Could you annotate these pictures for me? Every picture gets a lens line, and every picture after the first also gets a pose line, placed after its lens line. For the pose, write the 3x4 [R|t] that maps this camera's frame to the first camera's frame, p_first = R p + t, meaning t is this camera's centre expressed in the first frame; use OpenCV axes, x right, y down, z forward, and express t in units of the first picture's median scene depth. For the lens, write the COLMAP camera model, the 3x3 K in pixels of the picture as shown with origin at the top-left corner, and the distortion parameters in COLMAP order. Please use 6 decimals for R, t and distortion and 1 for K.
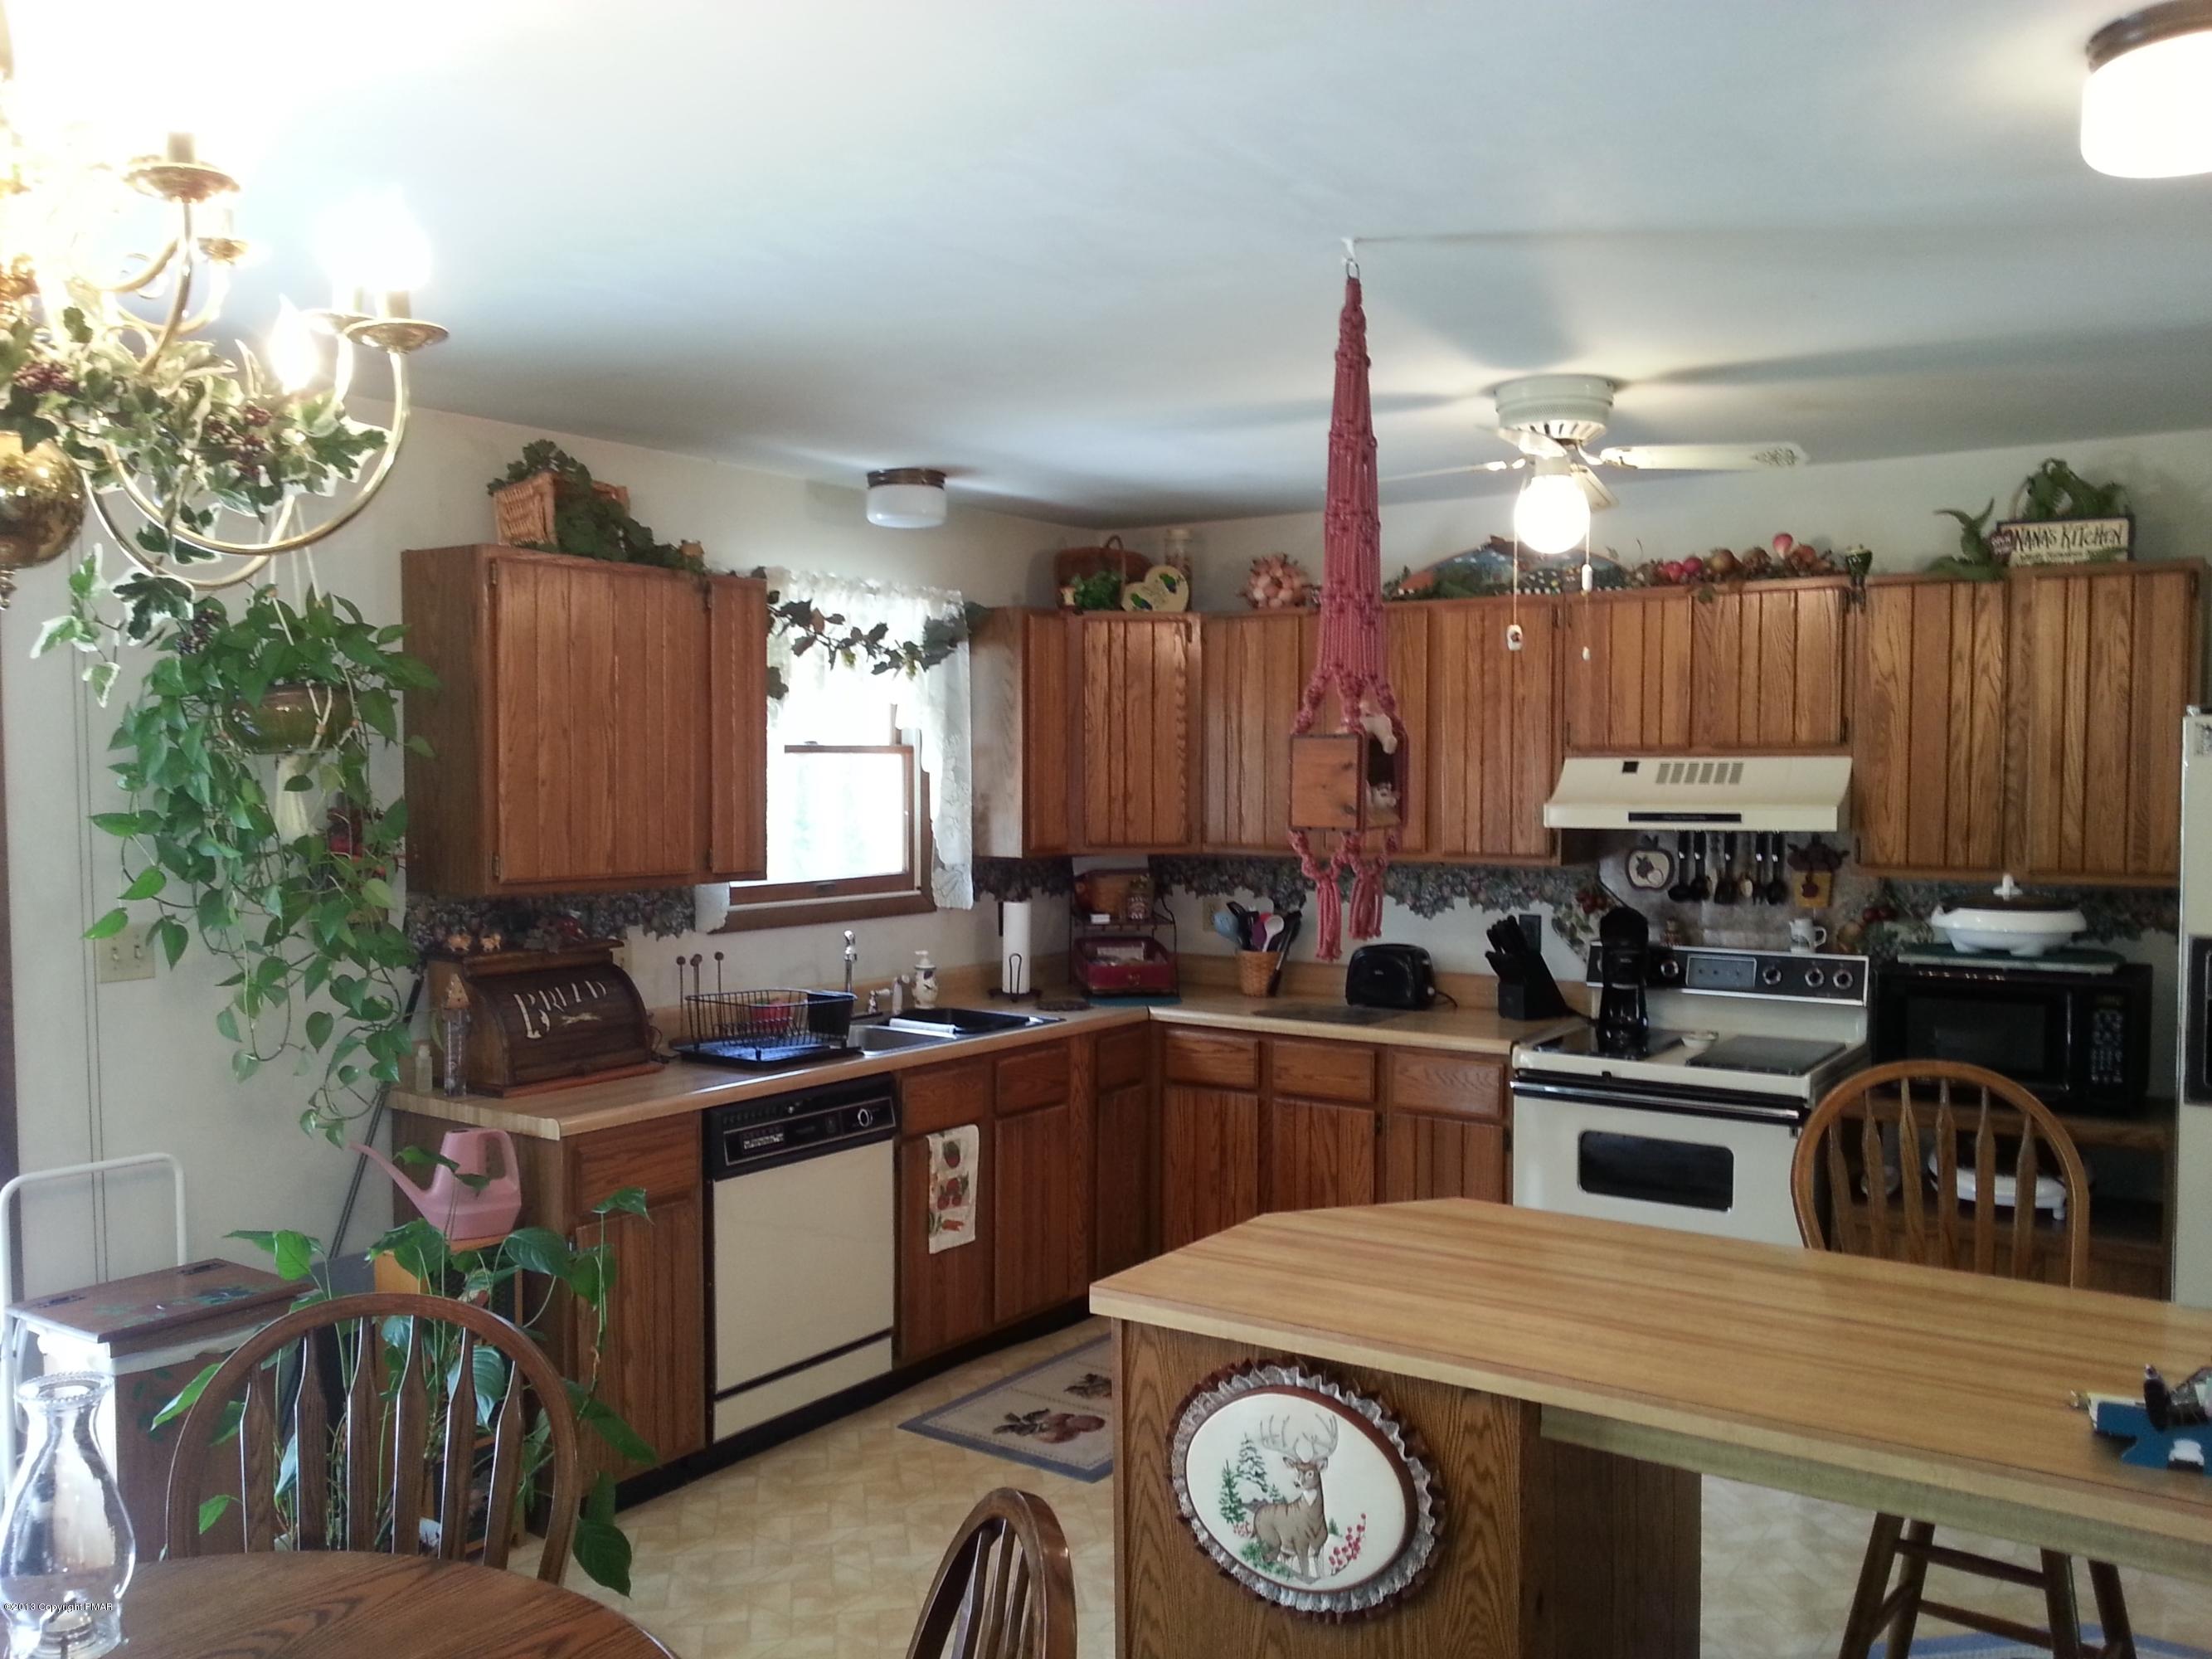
lens RADIAL K [[1796.3, 0, 1105.5], [0, 1796.3, 872.6], [0, 0, 1]] dist [0.041786, -0.123025]
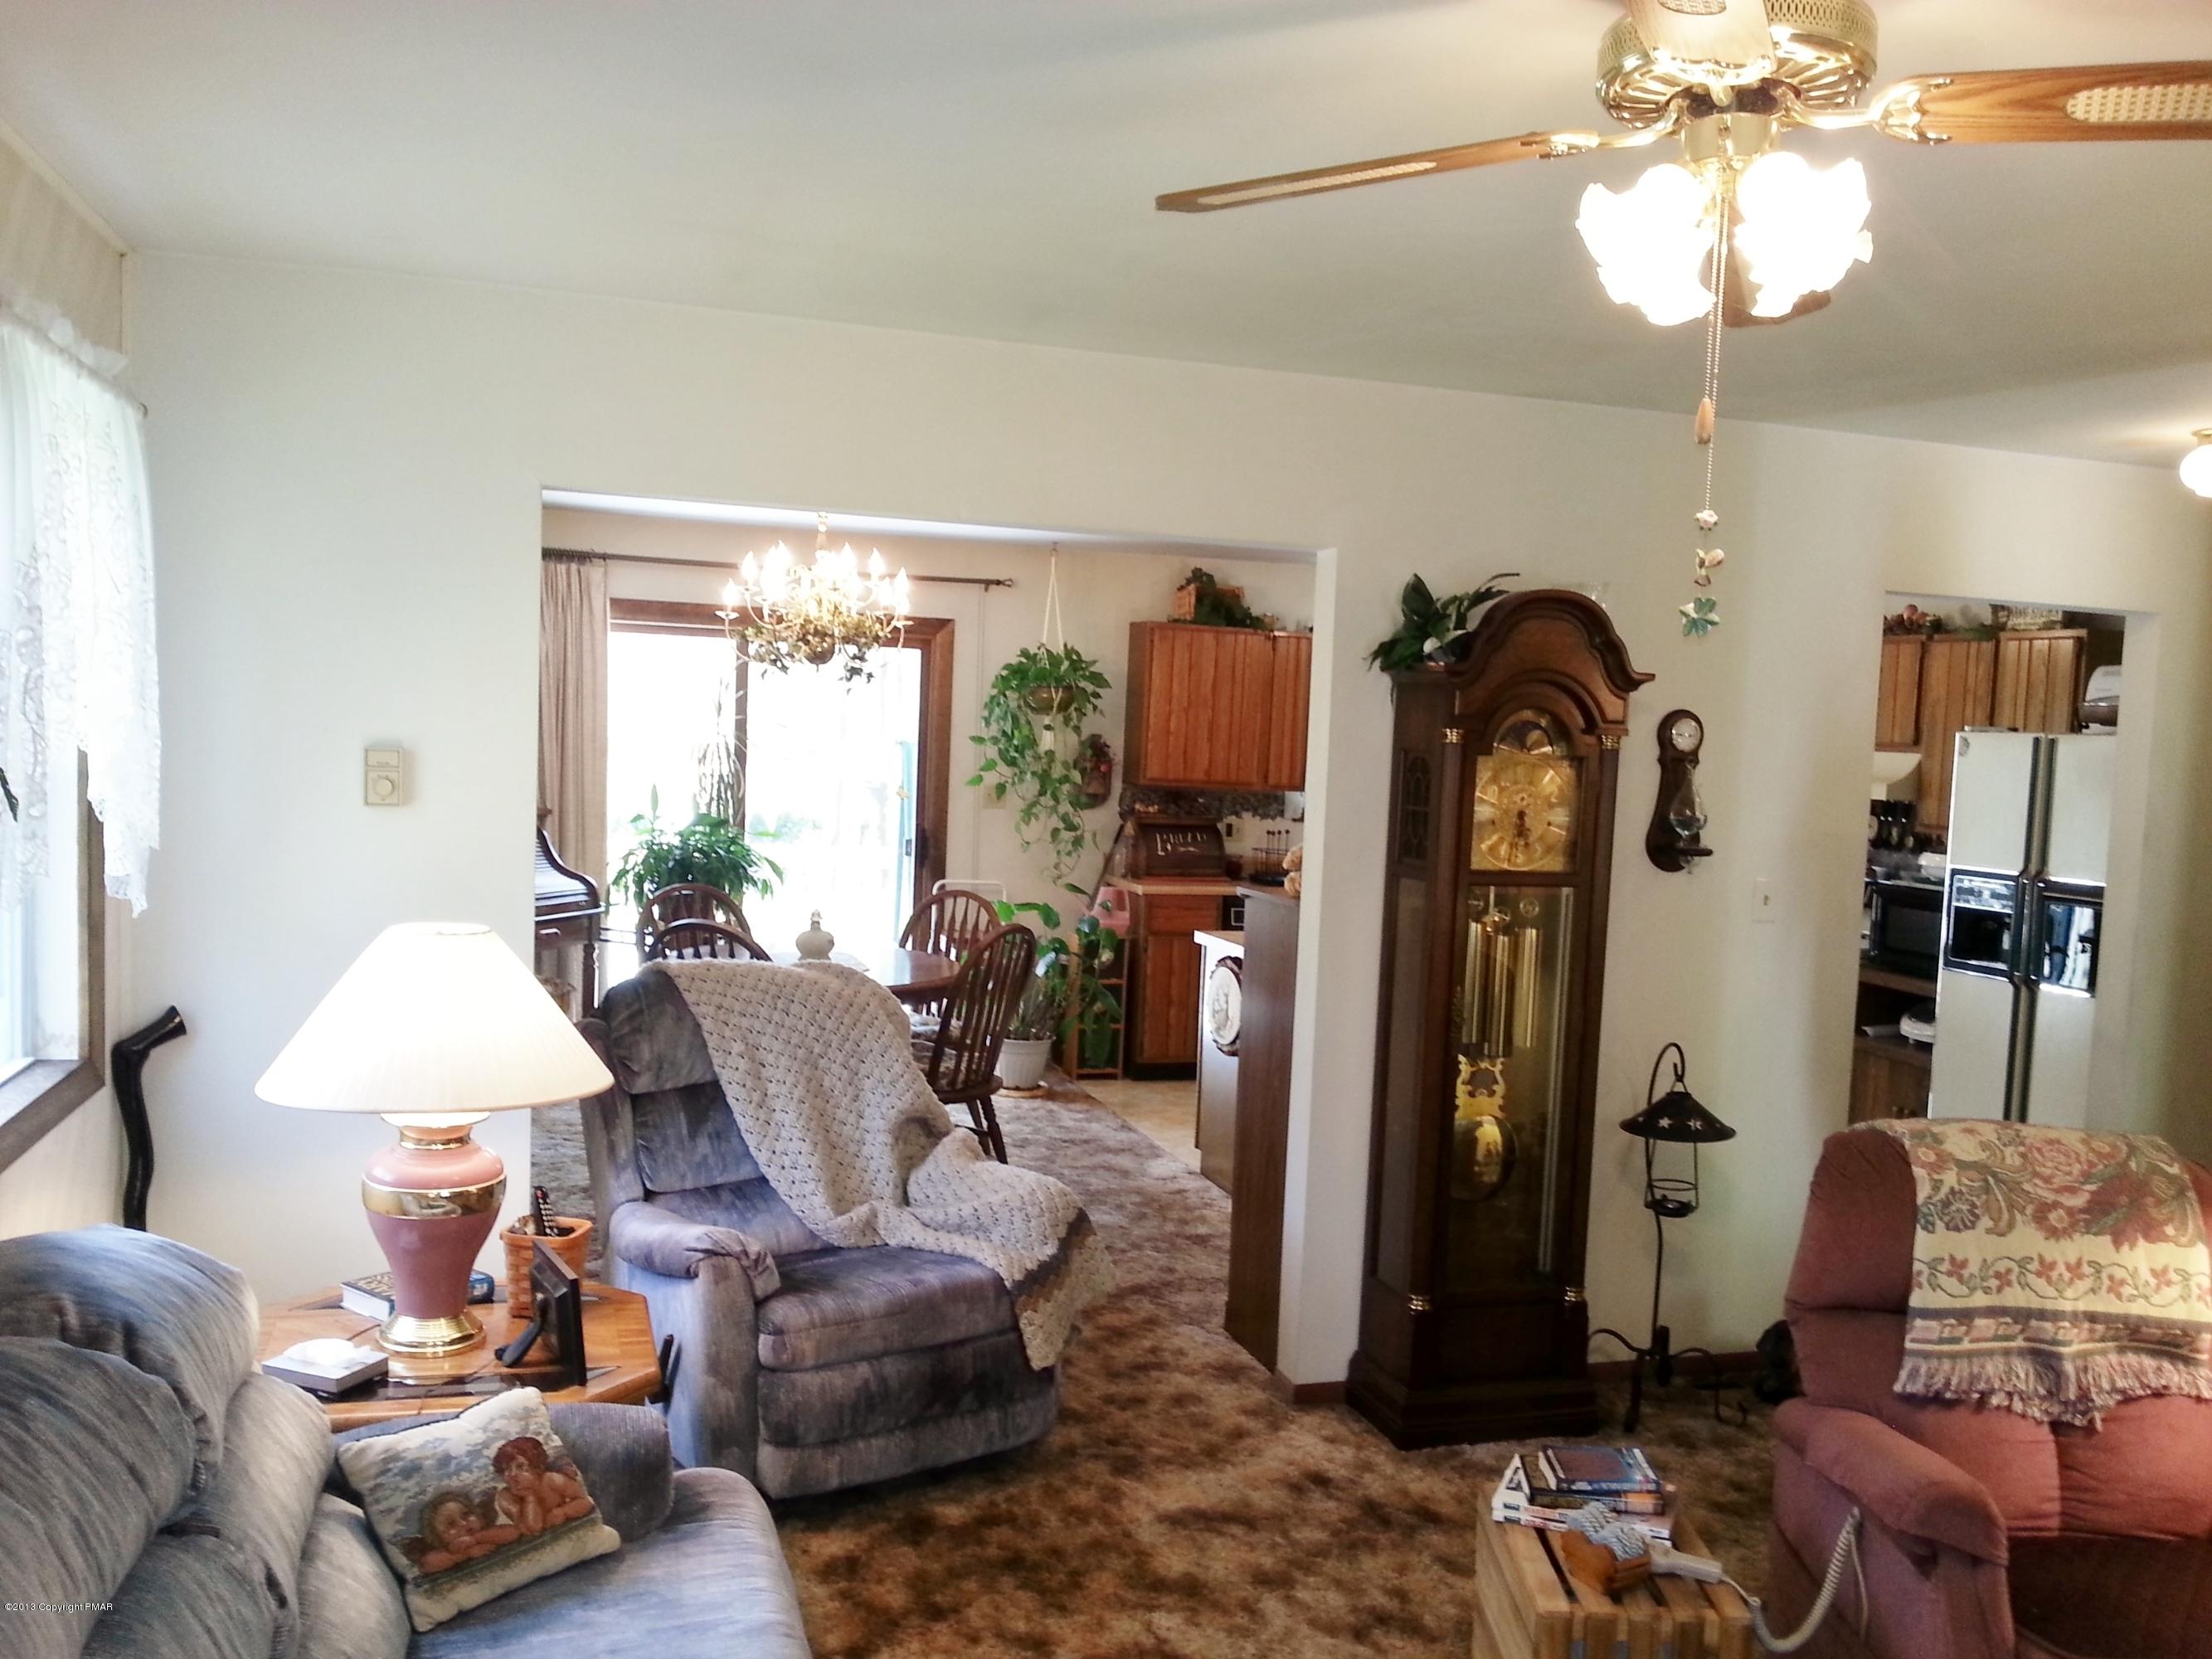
lens RADIAL K [[1796.3, 0, 1105.5], [0, 1796.3, 872.6], [0, 0, 1]] dist [0.041786, -0.123025]
pose [[0.788702, 0.087676, -0.608492, 0.808503], [-0.080185, 0.995994, 0.039577, 0.031167], [0.609524, 0.017578, 0.792572, -0.622580]]
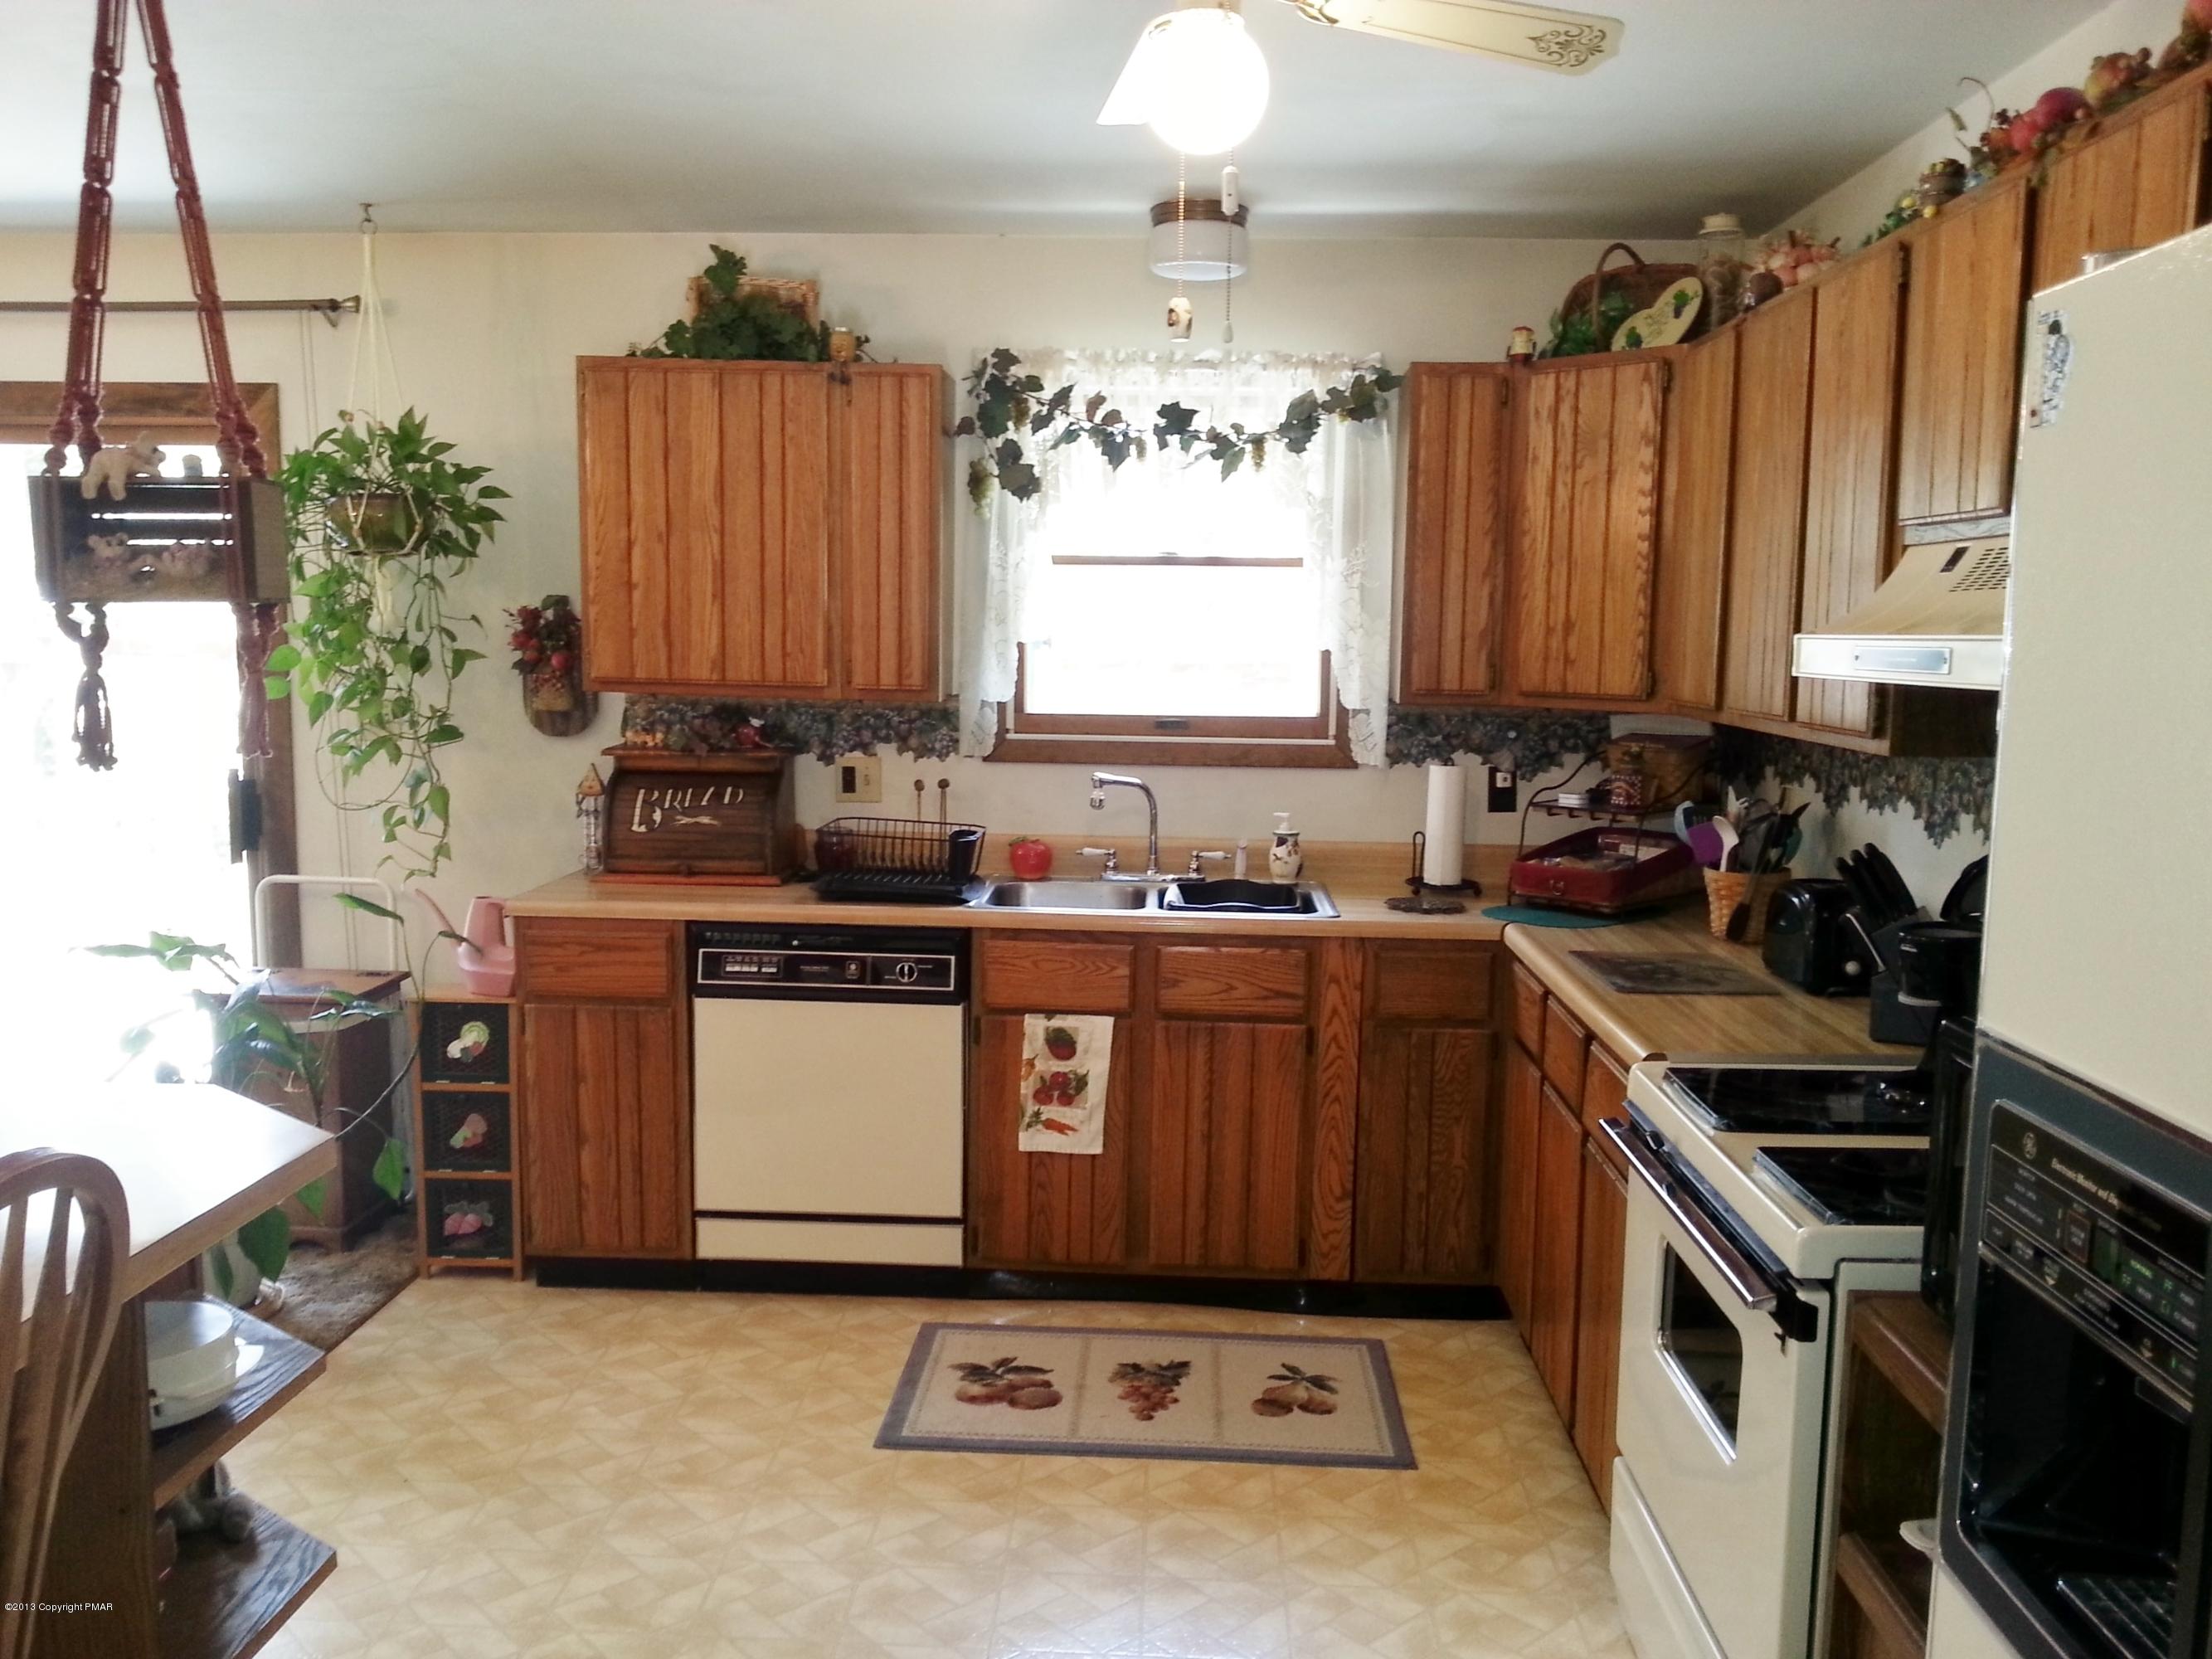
lens RADIAL K [[1816.1, 0, 1104.9], [0, 1816.1, 867.7], [0, 0, 1]] dist [0.008536, -0.016355]
pose [[0.544877, 0.120957, -0.829746, 0.635574], [-0.064973, 0.992656, 0.102039, -0.011742], [0.835995, -0.001687, 0.548734, 0.575282]]
